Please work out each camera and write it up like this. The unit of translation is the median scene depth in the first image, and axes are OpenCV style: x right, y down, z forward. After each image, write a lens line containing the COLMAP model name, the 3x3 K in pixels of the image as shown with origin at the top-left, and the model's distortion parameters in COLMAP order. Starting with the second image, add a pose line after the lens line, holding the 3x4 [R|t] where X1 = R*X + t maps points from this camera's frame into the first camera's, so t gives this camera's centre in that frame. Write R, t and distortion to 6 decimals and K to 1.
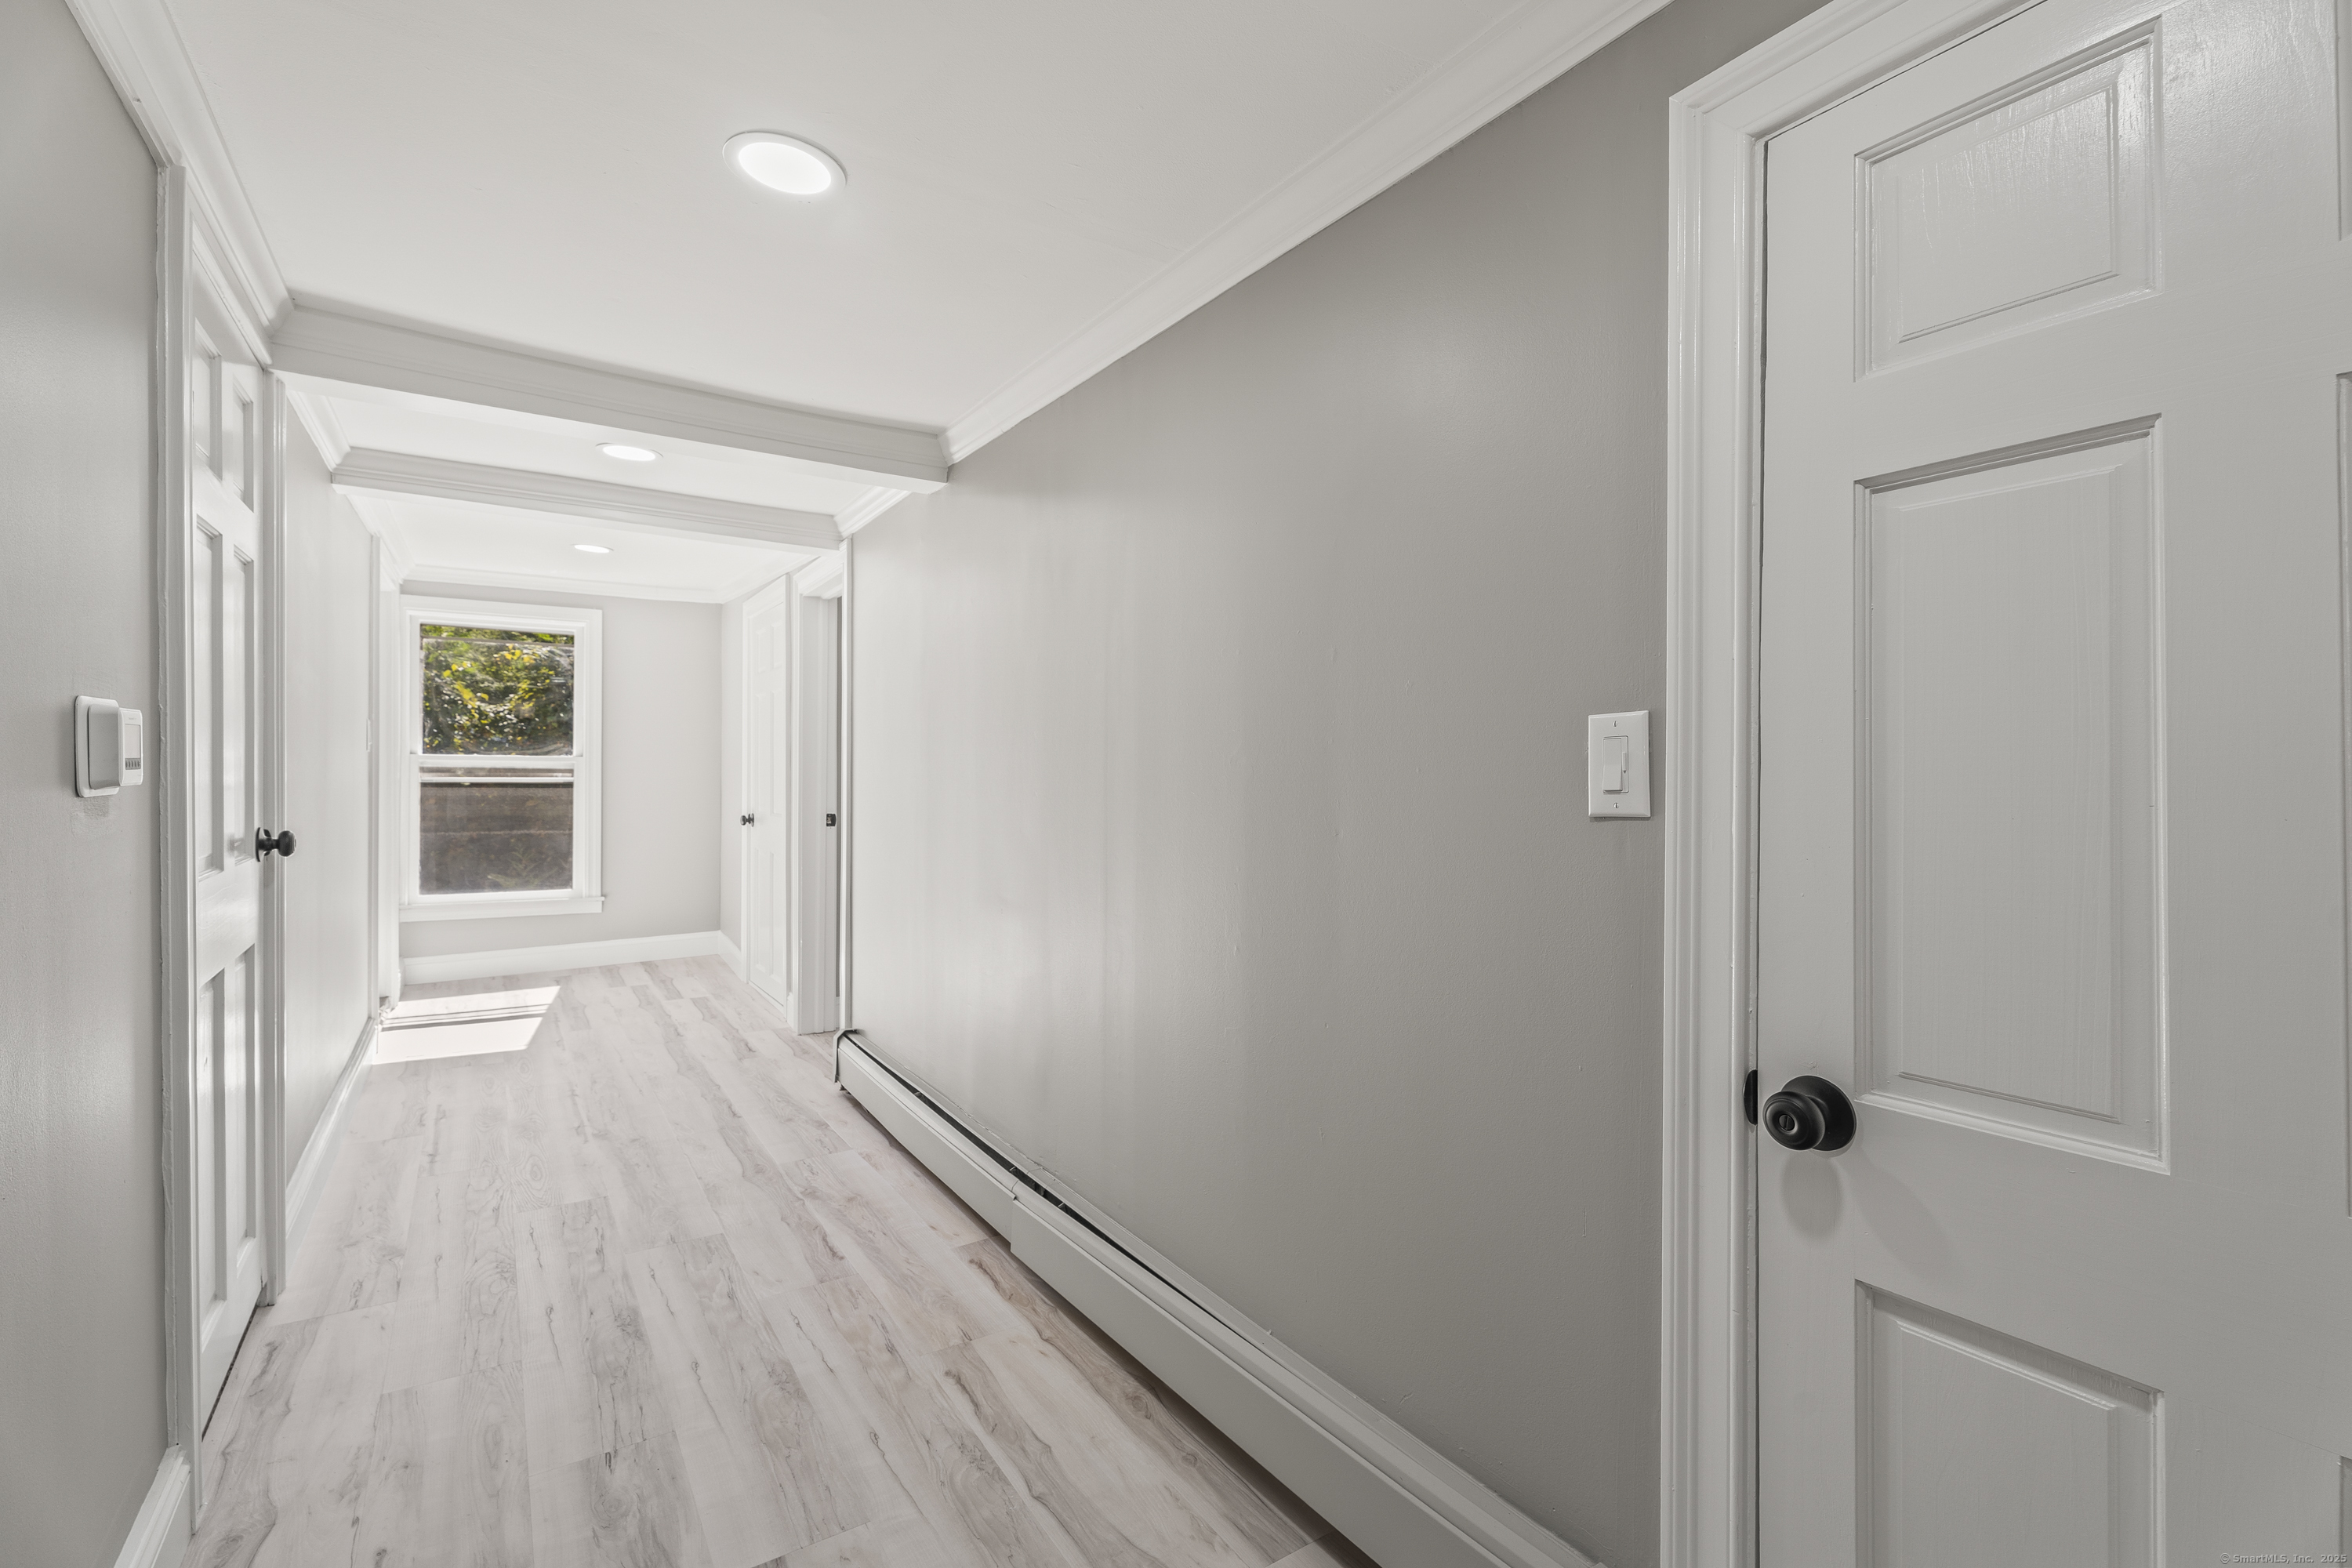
lens RADIAL K [[1055.4, 0, 1169.3], [0, 1055.4, 776.9], [0, 0, 1]] dist [-0.002486, 0.000424]
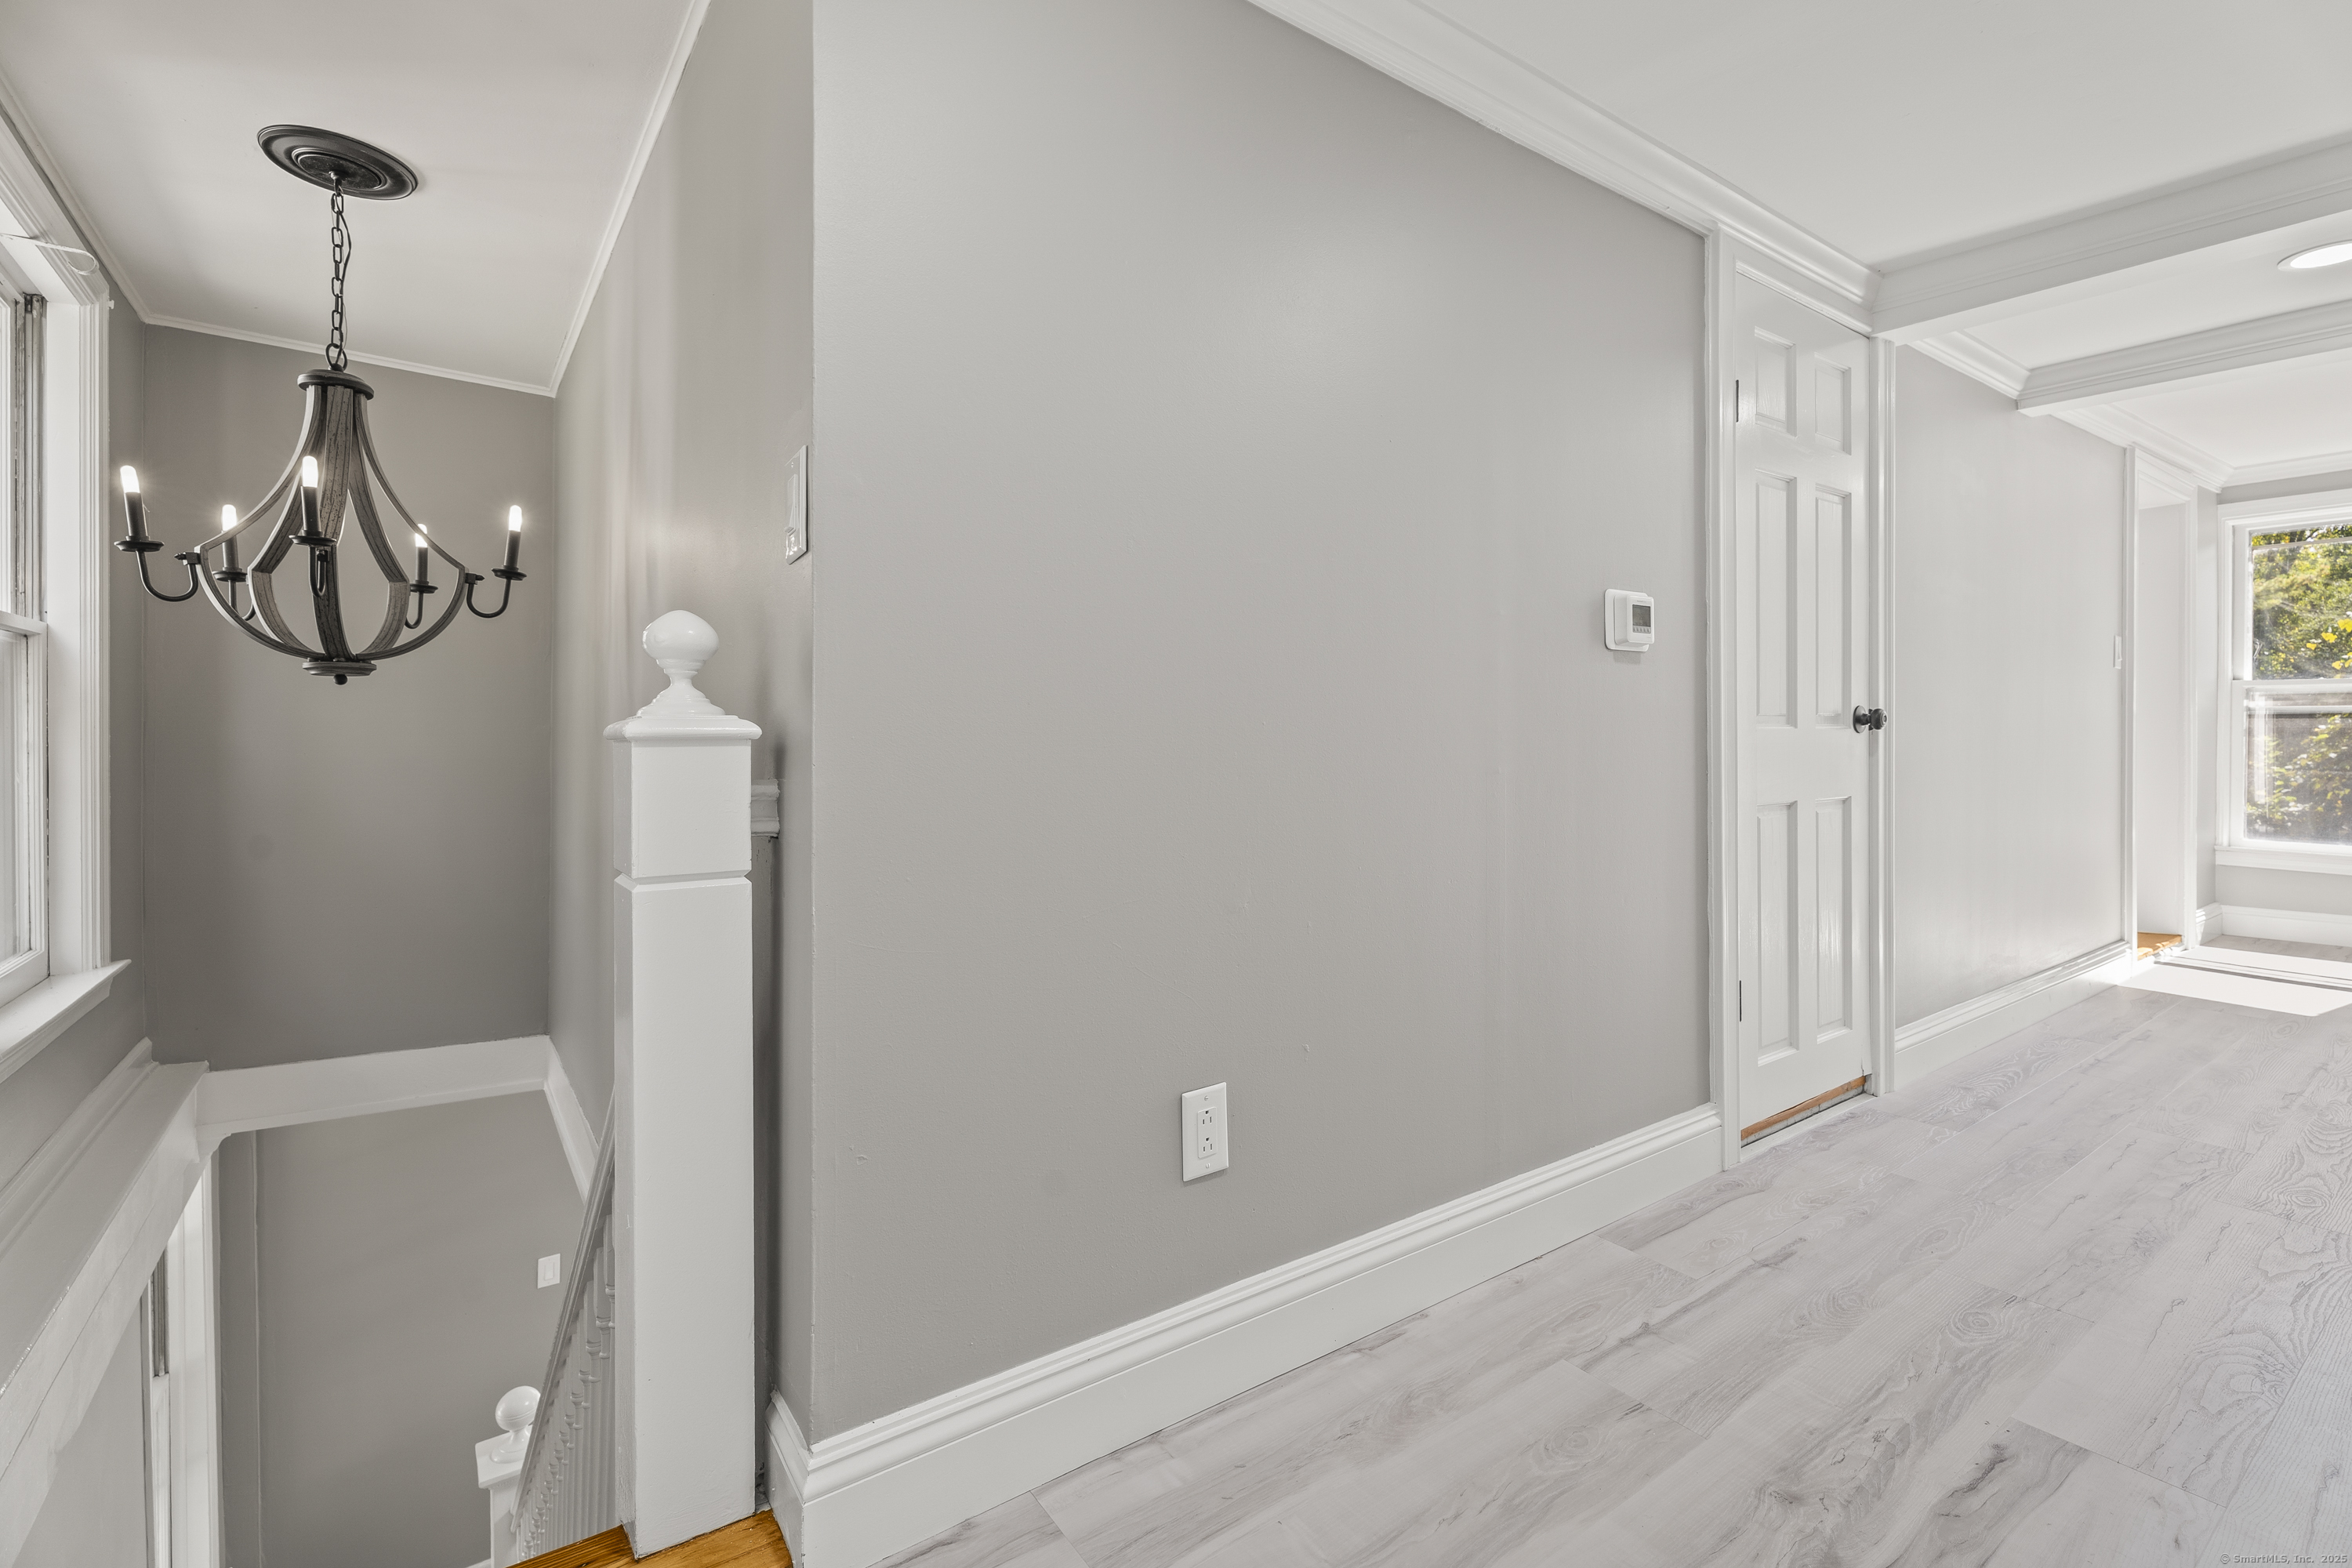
lens RADIAL K [[1055.4, 0, 1167.8], [0, 1055.4, 766.9], [0, 0, 1]] dist [-0.002486, 0.000424]
pose [[0.048304, 0.018442, -0.998662, 0.344862], [-0.002590, 0.999828, 0.018338, 0.097055], [0.998829, 0.001701, 0.048344, 0.115017]]
